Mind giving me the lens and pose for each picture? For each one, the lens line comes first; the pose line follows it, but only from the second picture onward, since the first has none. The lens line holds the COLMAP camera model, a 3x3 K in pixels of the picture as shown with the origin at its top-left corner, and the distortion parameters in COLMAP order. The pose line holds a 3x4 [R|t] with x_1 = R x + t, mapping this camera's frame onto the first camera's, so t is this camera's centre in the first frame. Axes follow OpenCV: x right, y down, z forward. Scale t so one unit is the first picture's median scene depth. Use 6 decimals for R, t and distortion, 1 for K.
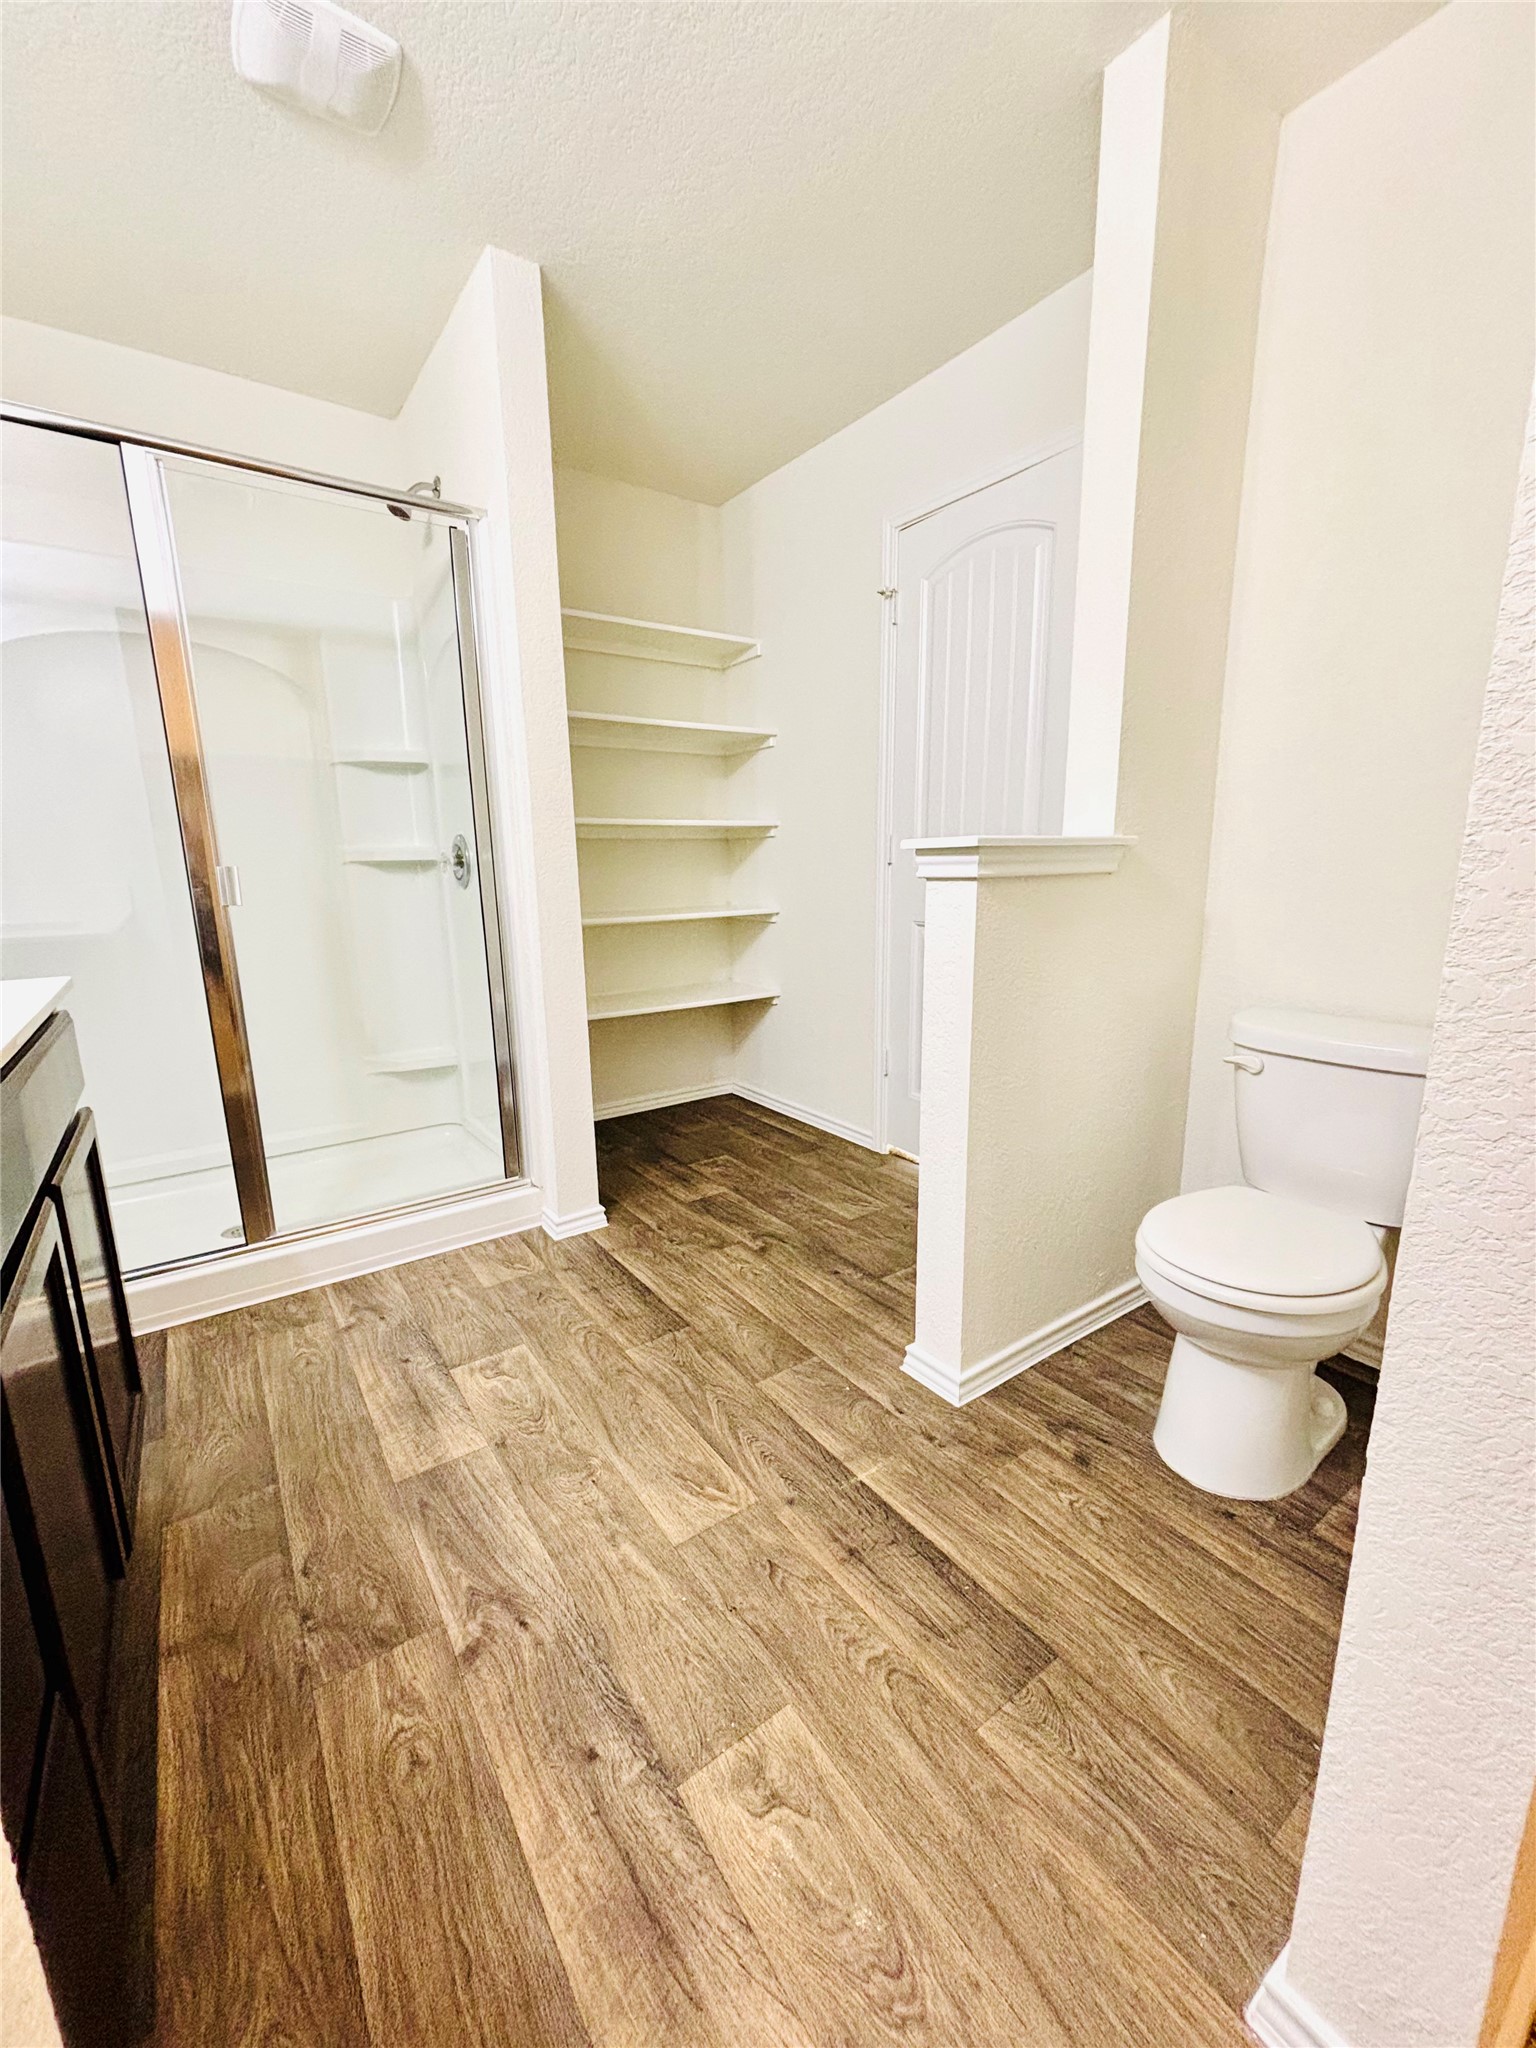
lens RADIAL K [[819.9, 0, 770.2], [0, 819.9, 1025.3], [0, 0, 1]] dist [-0.003833, 0.000916]
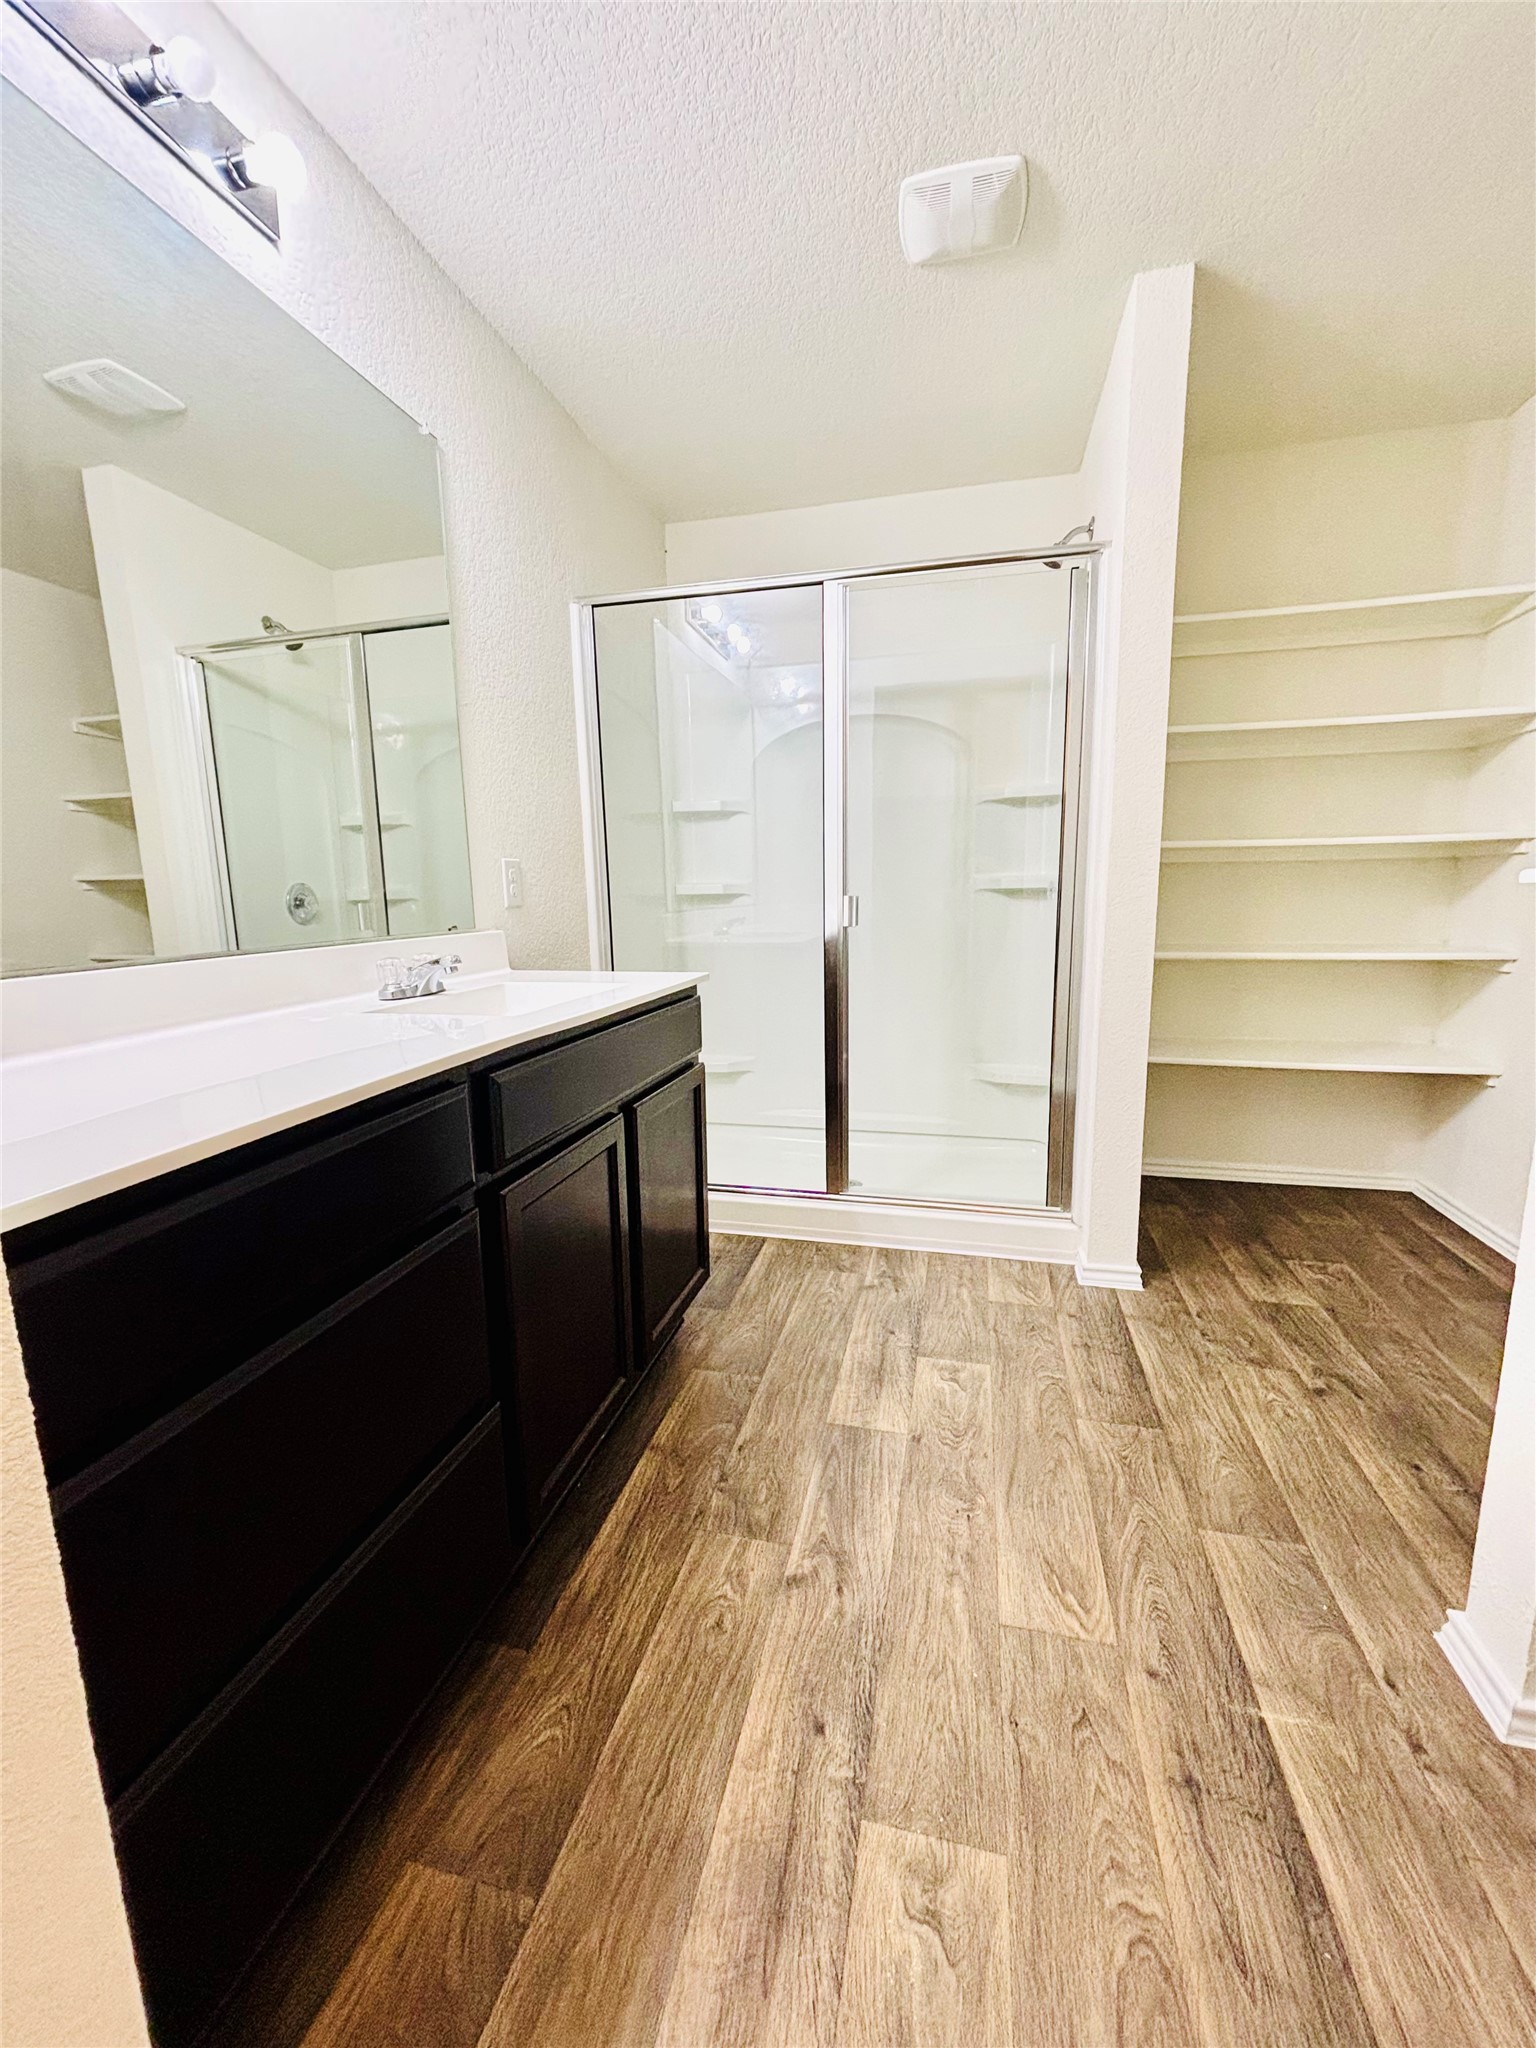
lens RADIAL K [[819.9, 0, 764.8], [0, 819.9, 1025.2], [0, 0, 1]] dist [-0.003833, 0.000916]
pose [[0.652850, 0.126635, -0.746827, 0.243264], [-0.144765, 0.988613, 0.041084, -0.032341], [0.743525, 0.081292, 0.663748, 0.090842]]
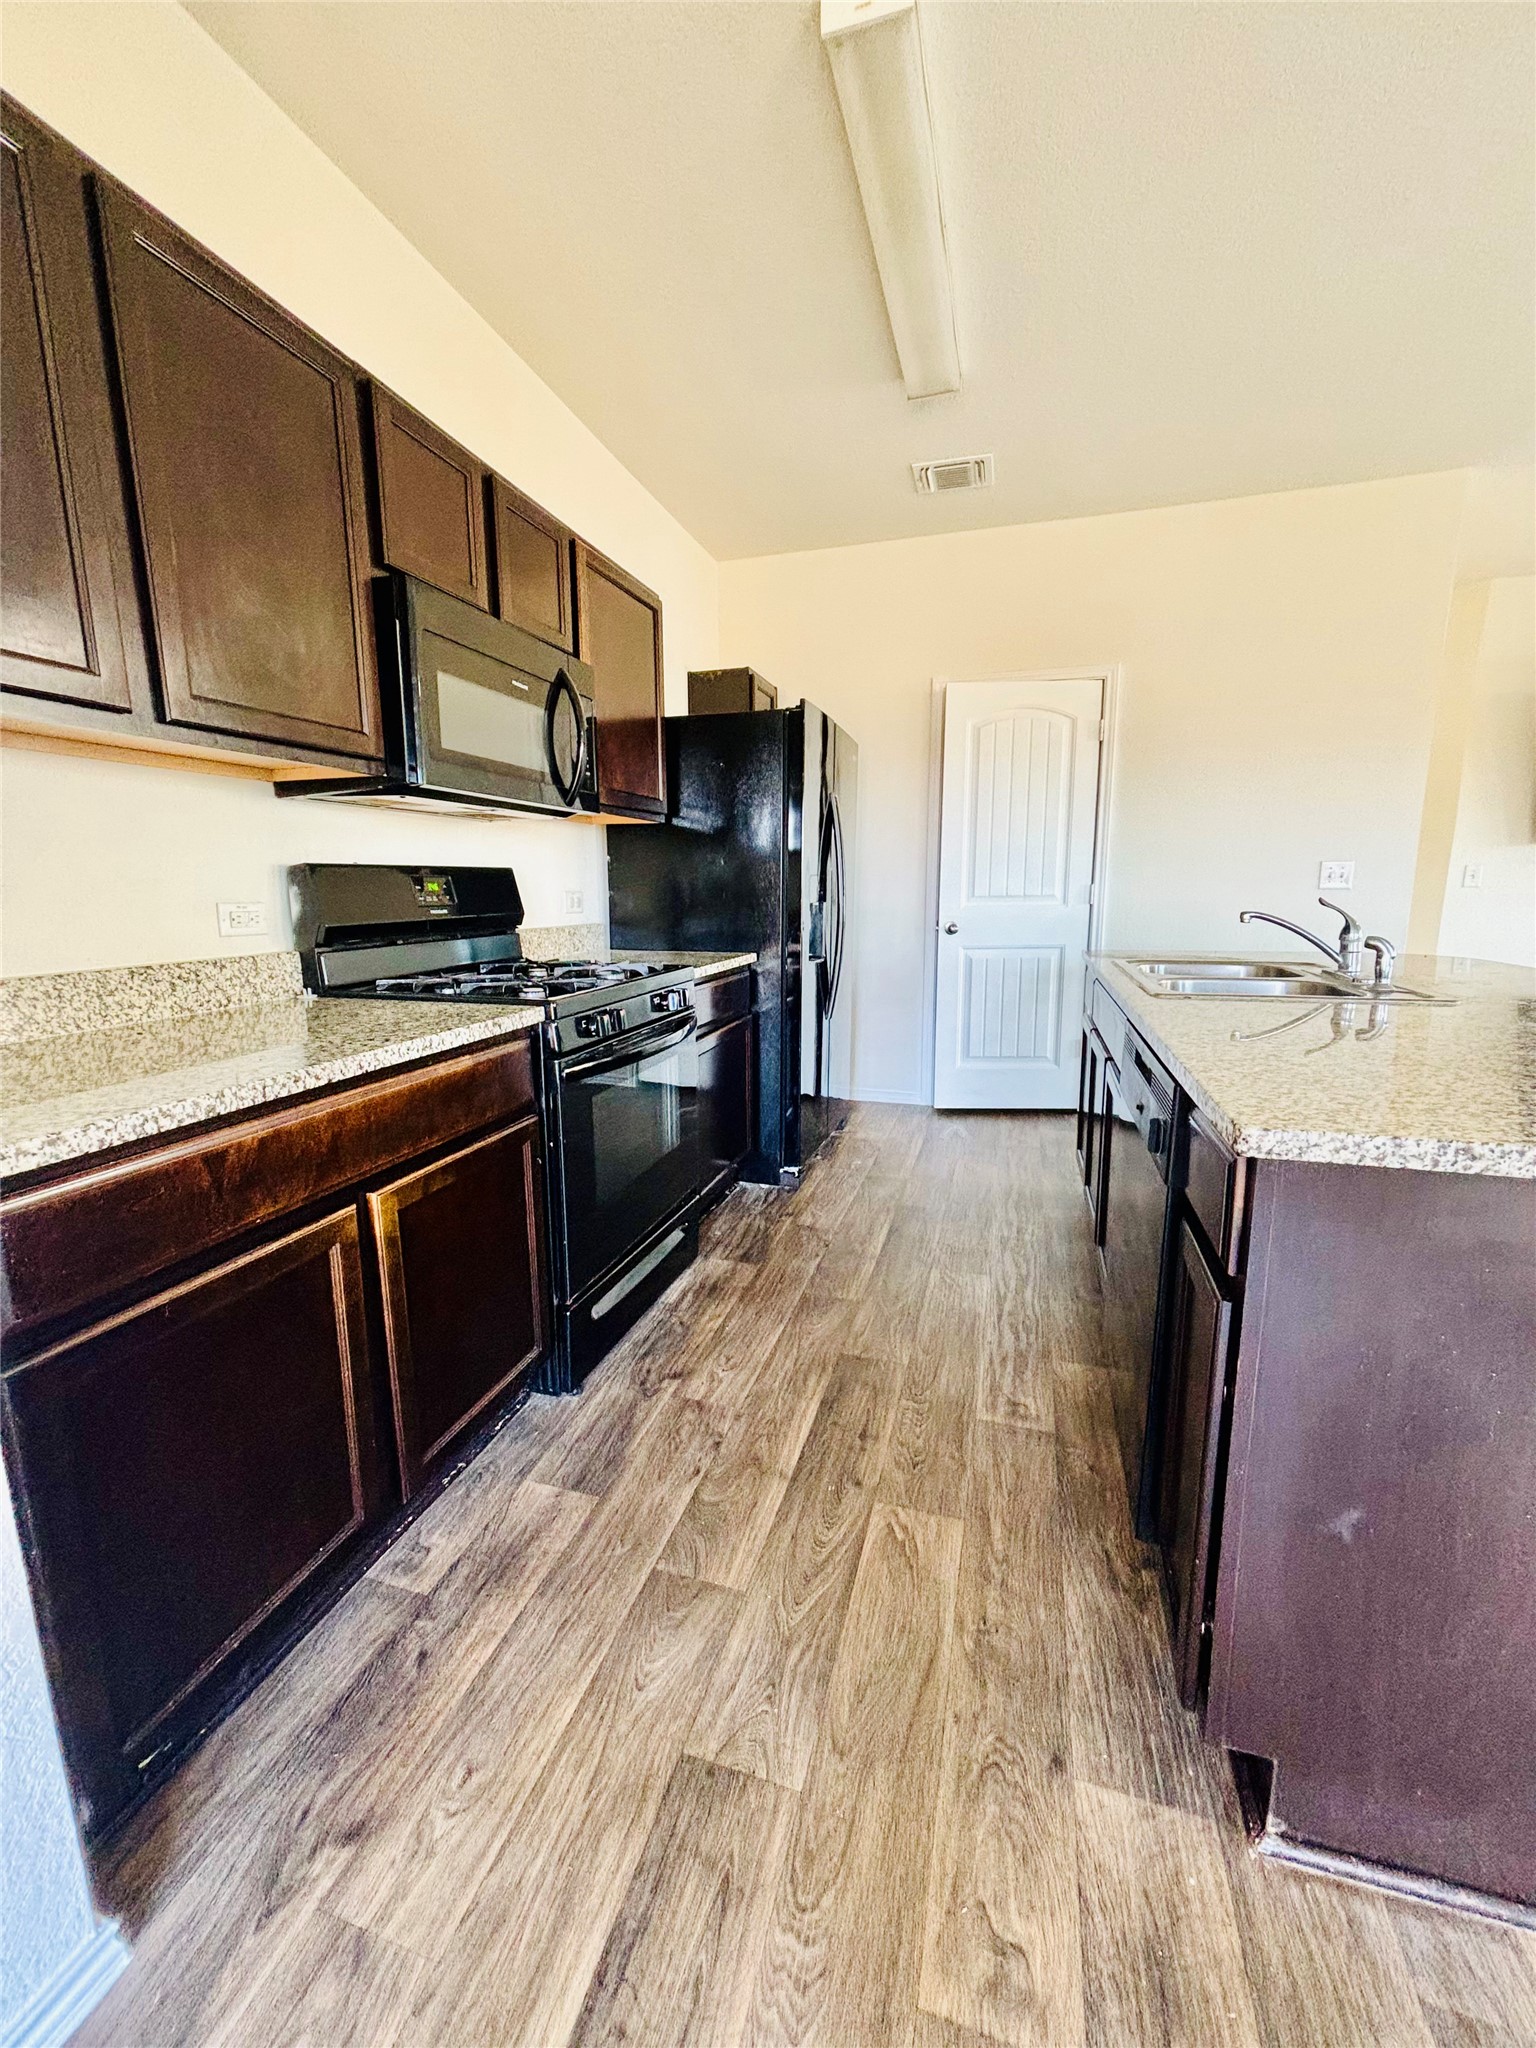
lens RADIAL K [[819.9, 0, 763.4], [0, 819.9, 1025.6], [0, 0, 1]] dist [-0.003833, 0.000916]
pose [[-0.604782, -0.102488, 0.789769, -0.595186], [0.177186, 0.949513, 0.258902, -0.283884], [-0.776430, 0.296515, -0.556089, 1.252620]]
